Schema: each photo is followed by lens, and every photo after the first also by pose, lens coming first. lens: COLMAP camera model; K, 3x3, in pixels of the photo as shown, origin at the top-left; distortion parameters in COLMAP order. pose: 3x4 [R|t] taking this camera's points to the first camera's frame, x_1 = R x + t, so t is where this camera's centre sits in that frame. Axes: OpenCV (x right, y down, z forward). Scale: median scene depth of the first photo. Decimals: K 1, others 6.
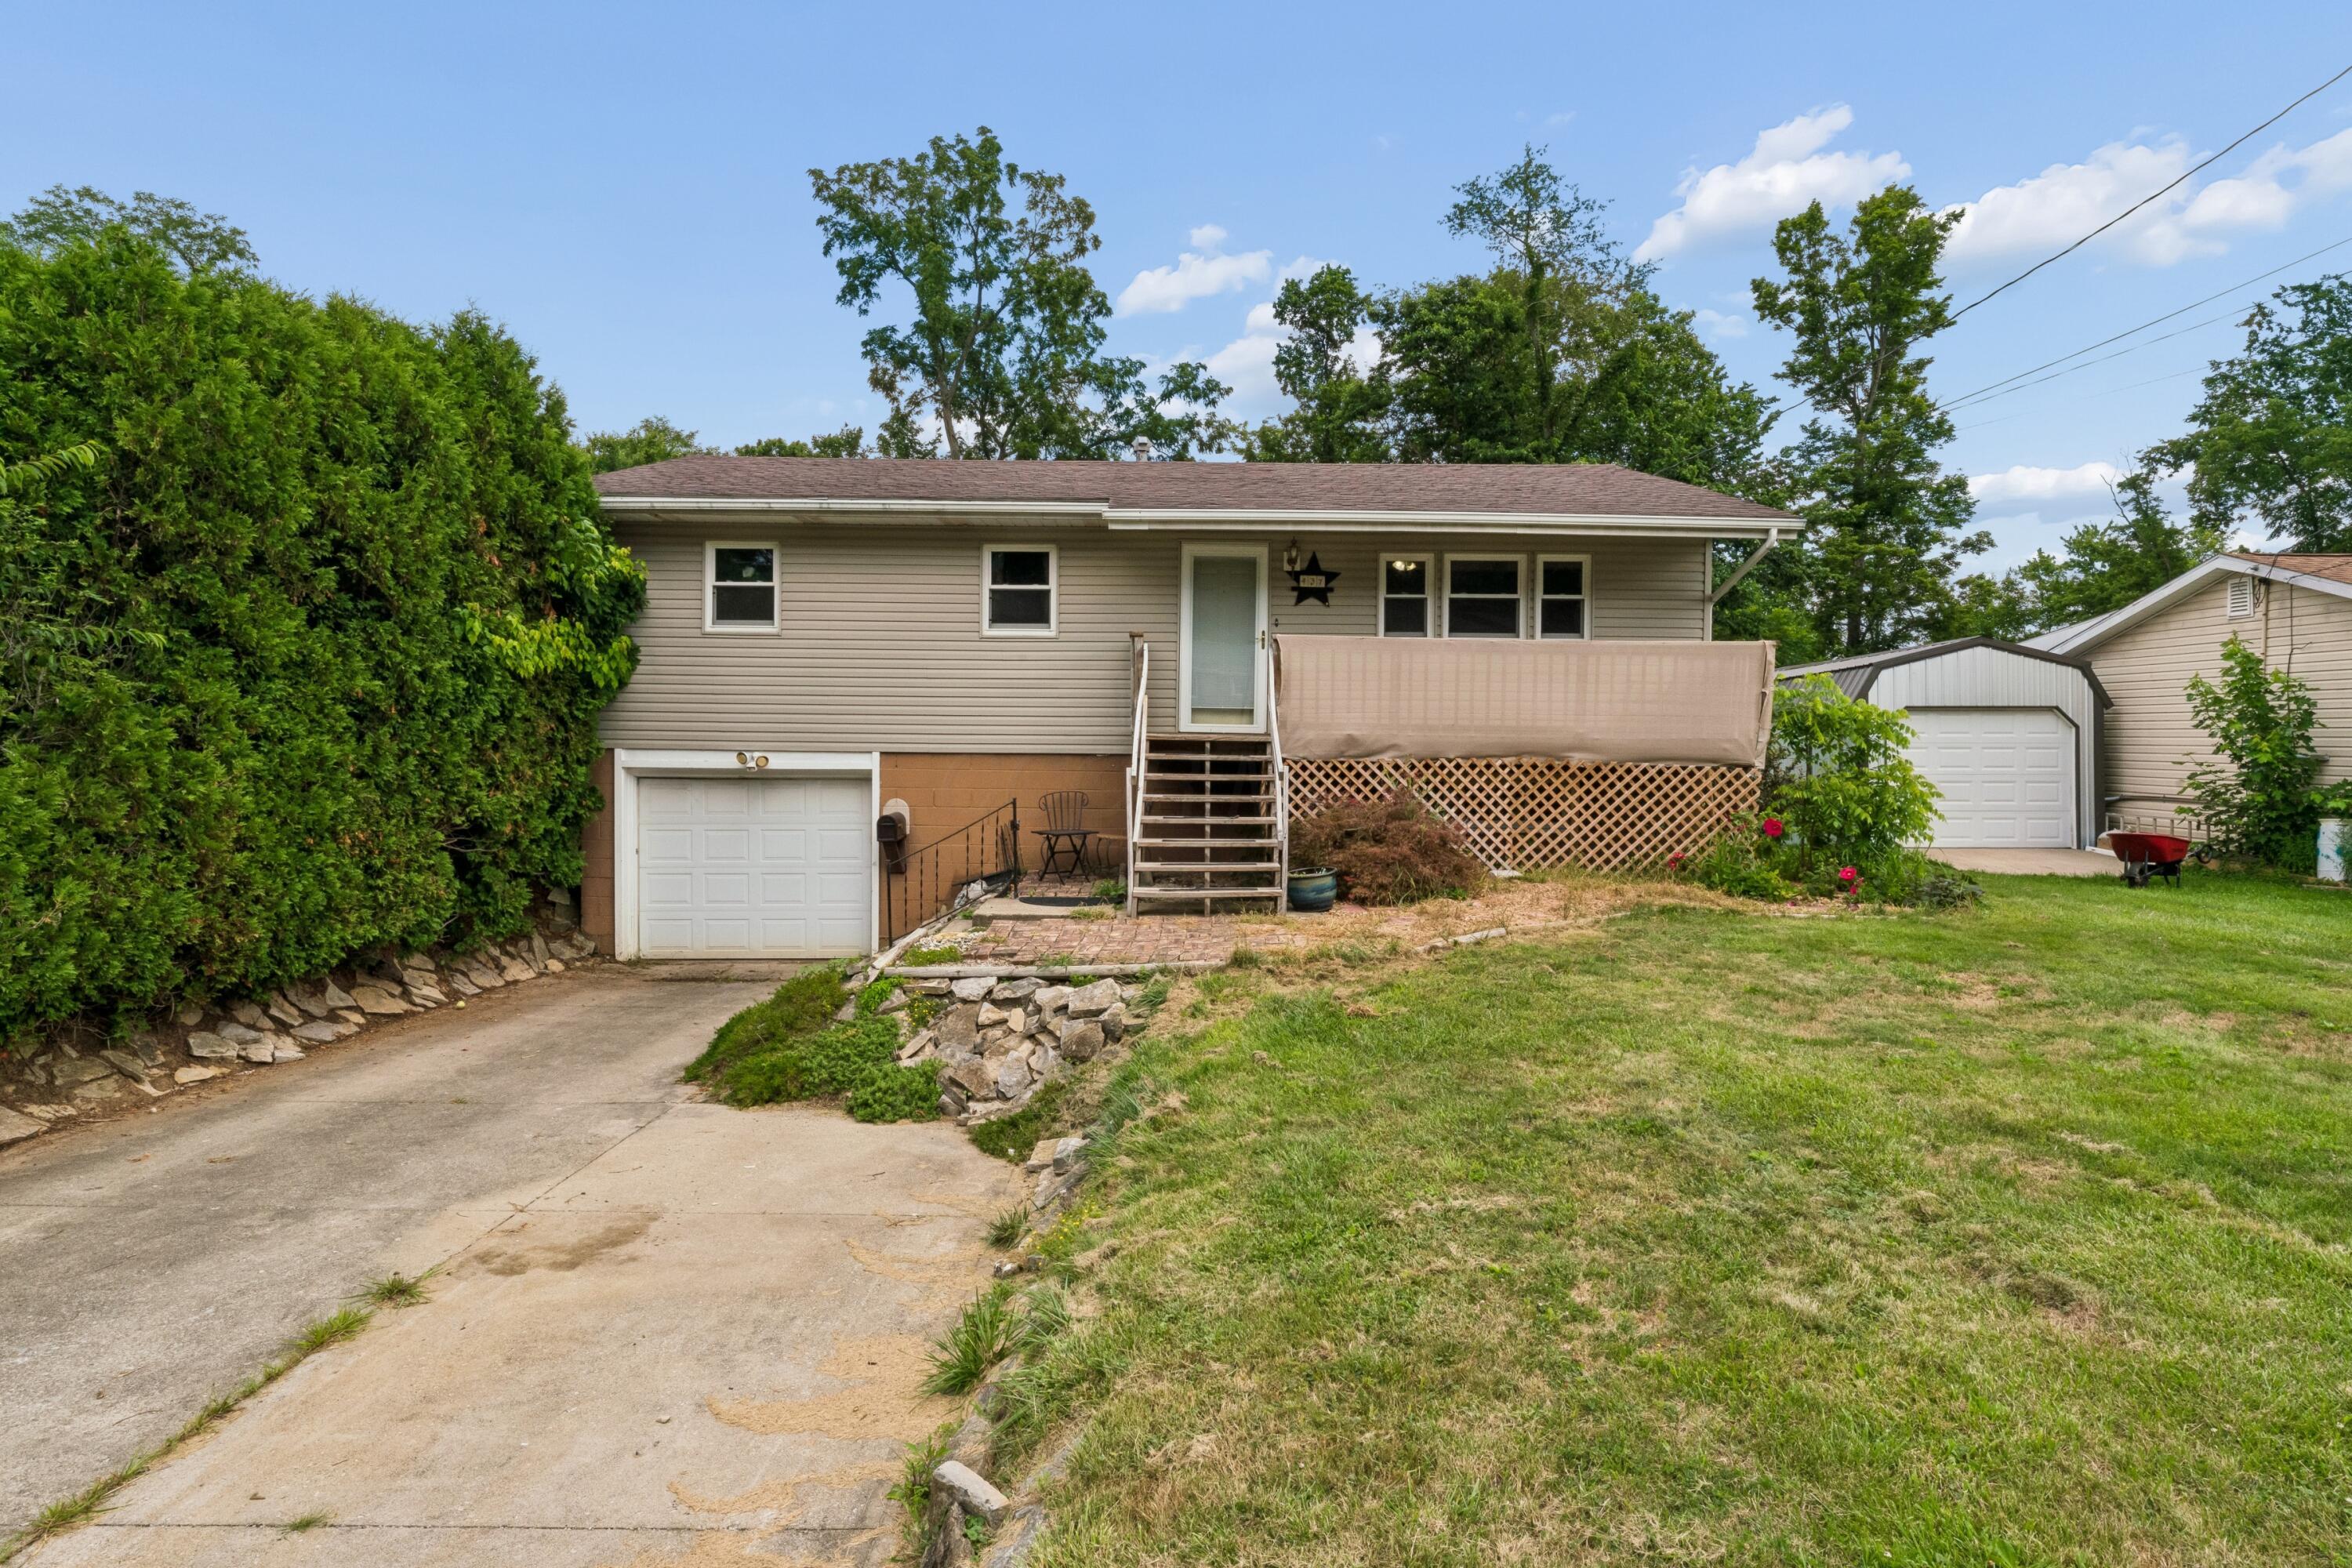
lens RADIAL K [[1215.7, 0, 1198.1], [0, 1215.7, 751.2], [0, 0, 1]] dist [-0.003767, 0.000991]
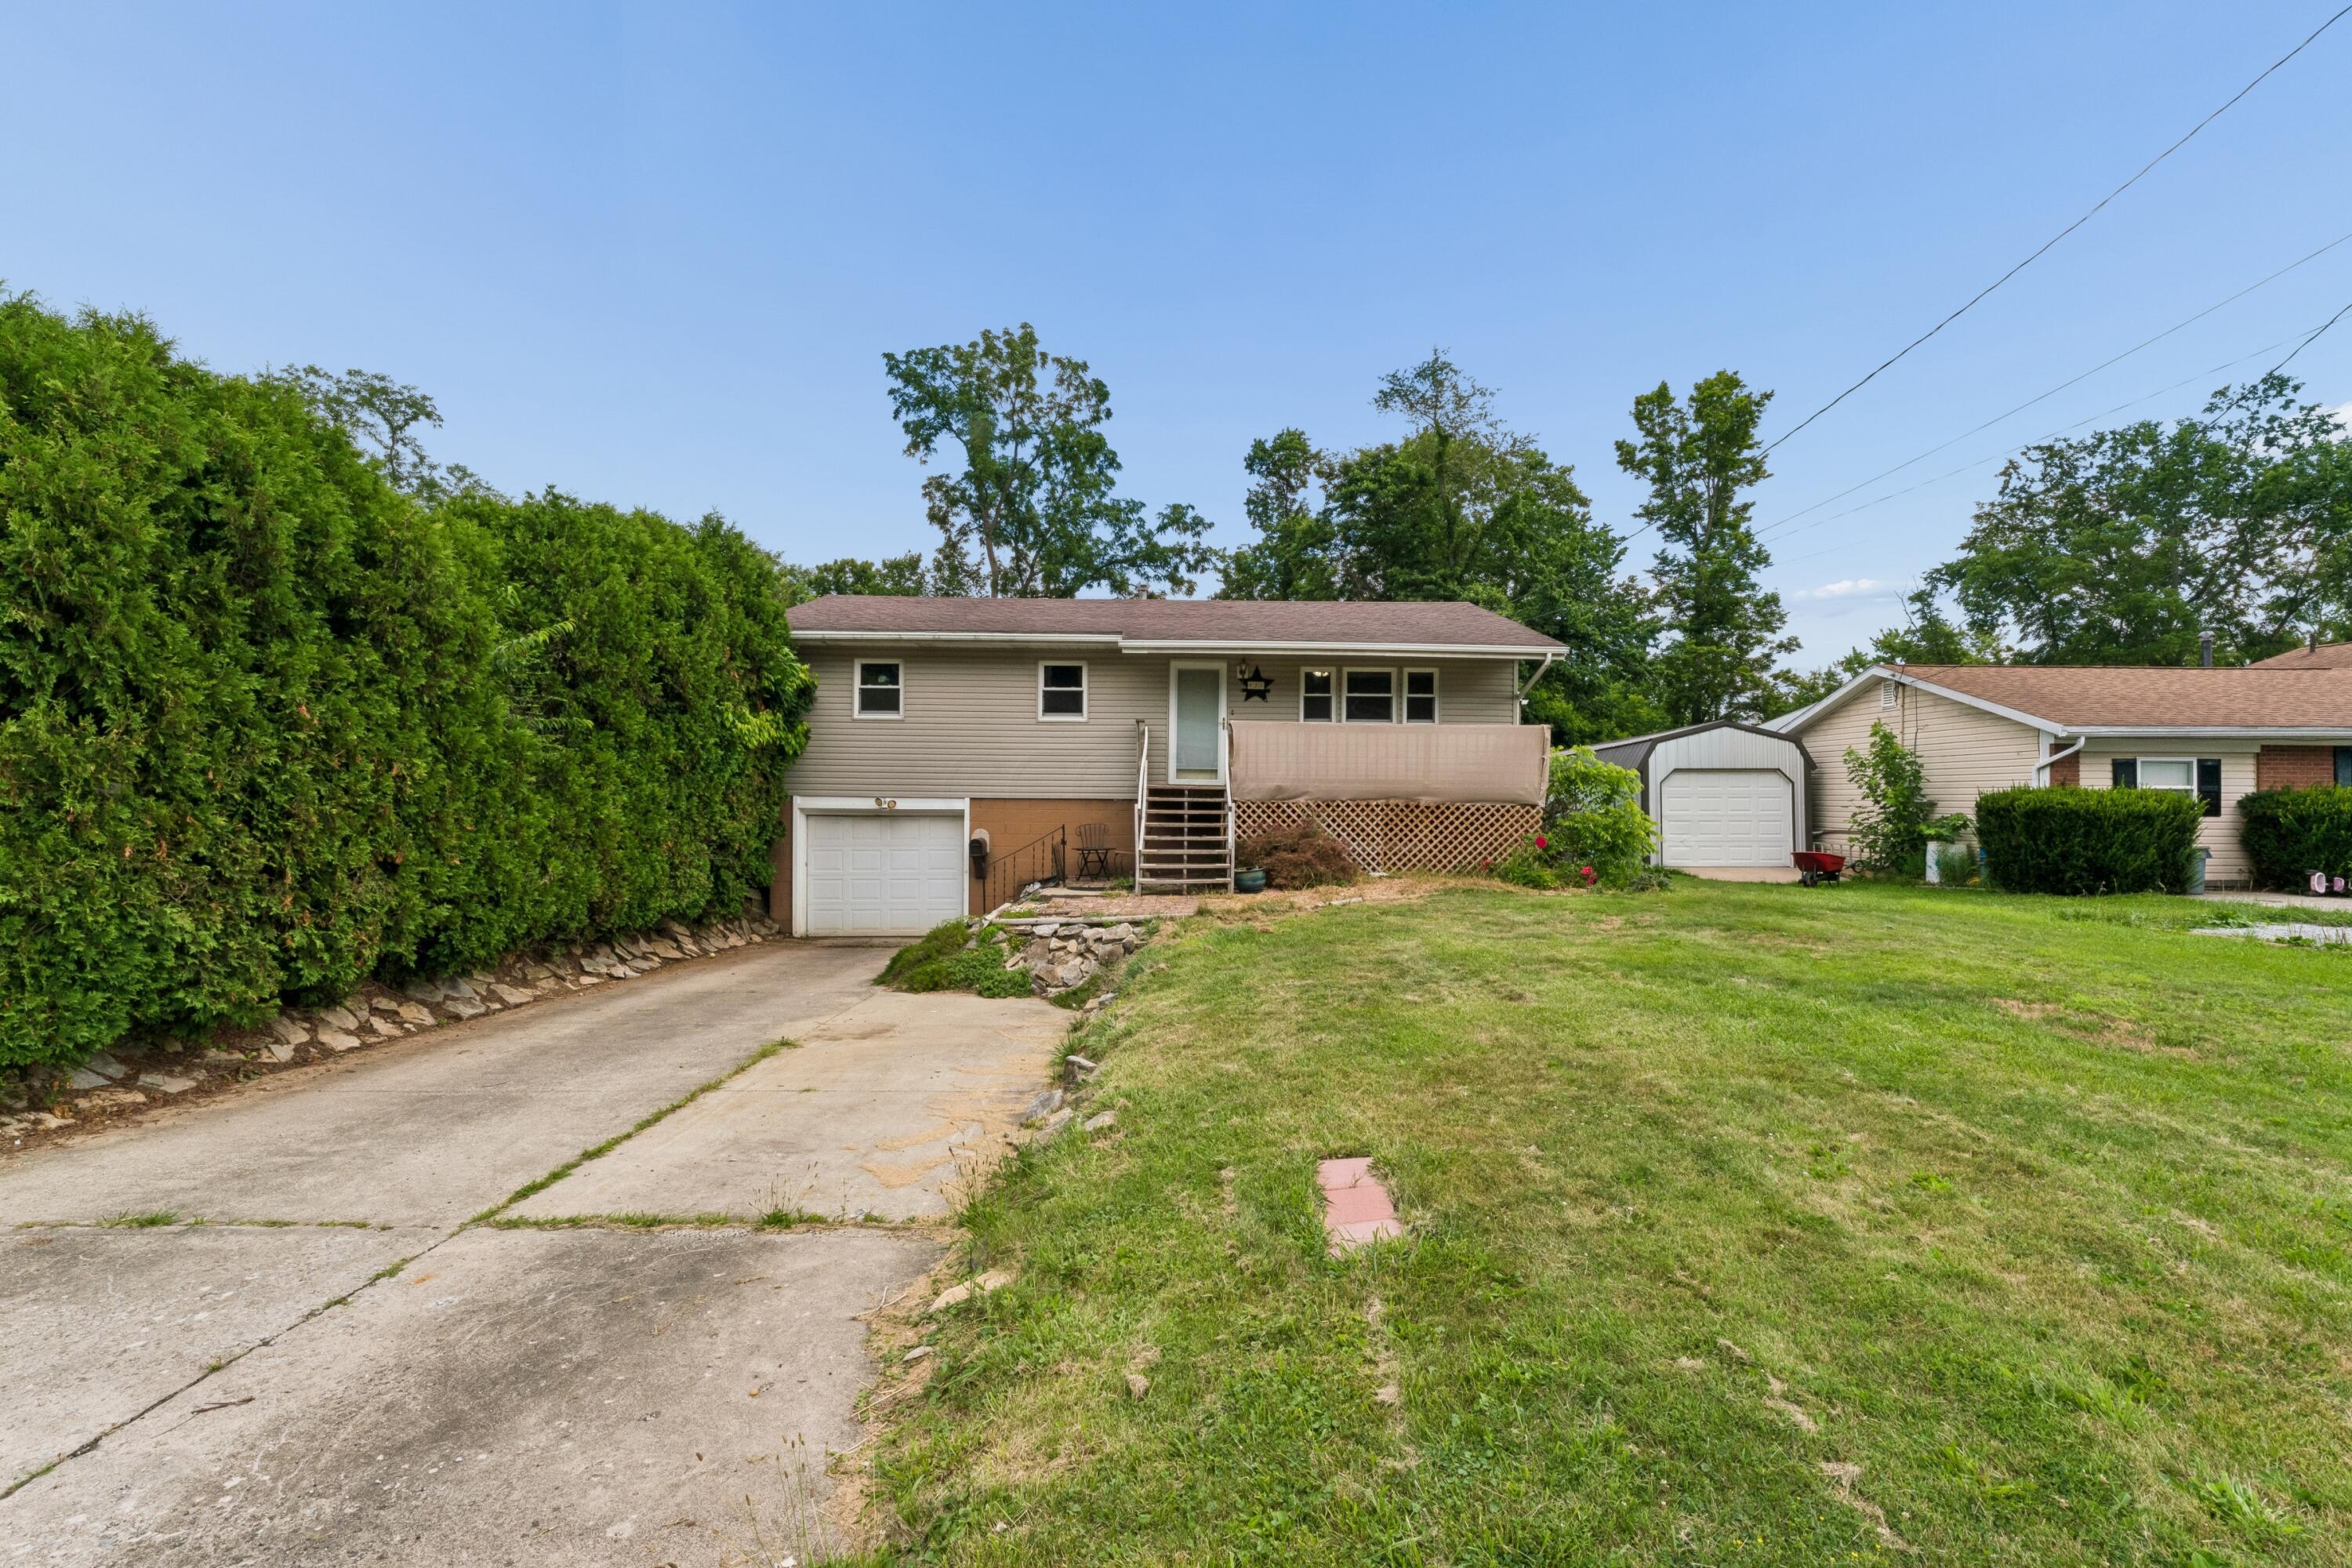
lens RADIAL K [[1086.0, 0, 1193.7], [0, 1086.0, 794.1], [0, 0, 1]] dist [-0.002832, 0.000920]
pose [[0.999998, -0.000588, 0.002064, 0.012232], [0.000630, 0.999793, -0.020348, 0.022067], [-0.002051, 0.020349, 0.999791, -0.327922]]
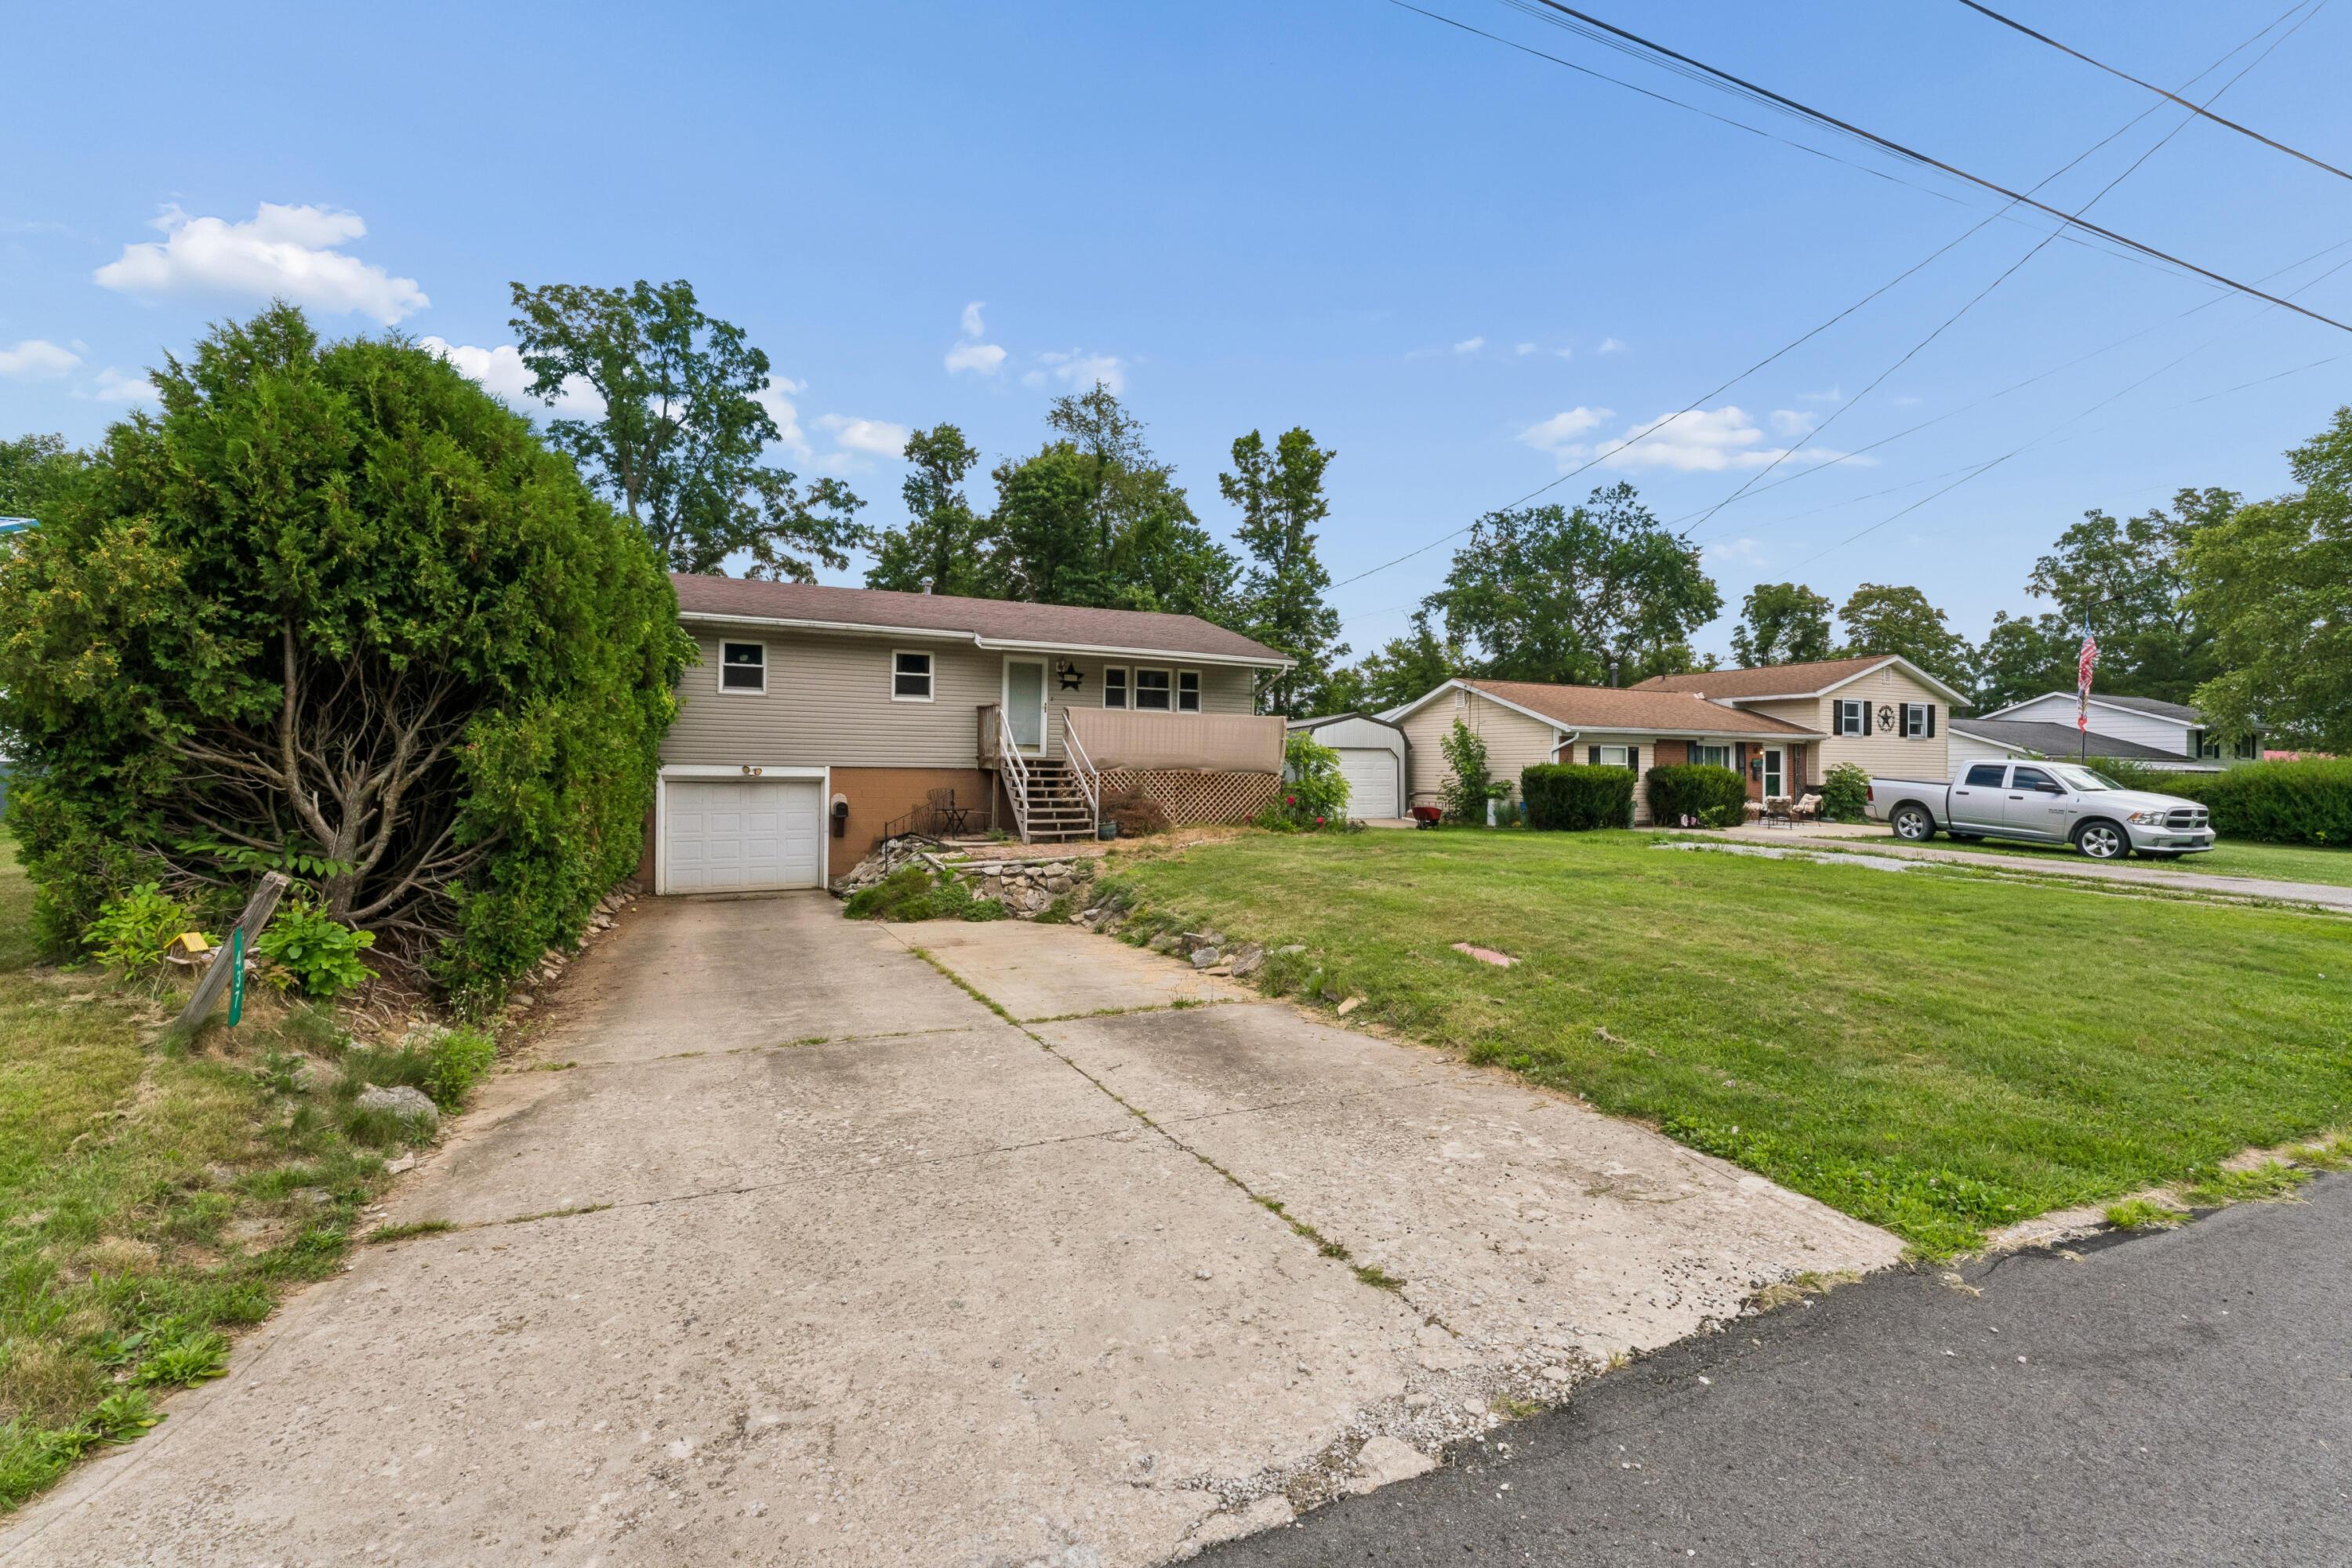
lens RADIAL K [[1109.0, 0, 1175.3], [0, 1109.0, 768.4], [0, 0, 1]] dist [-0.000039, -0.000076]
pose [[0.904207, 0.003968, 0.427076, -0.462666], [0.001806, 0.999912, -0.013114, 0.023478], [-0.427090, 0.012629, 0.904121, -0.592804]]
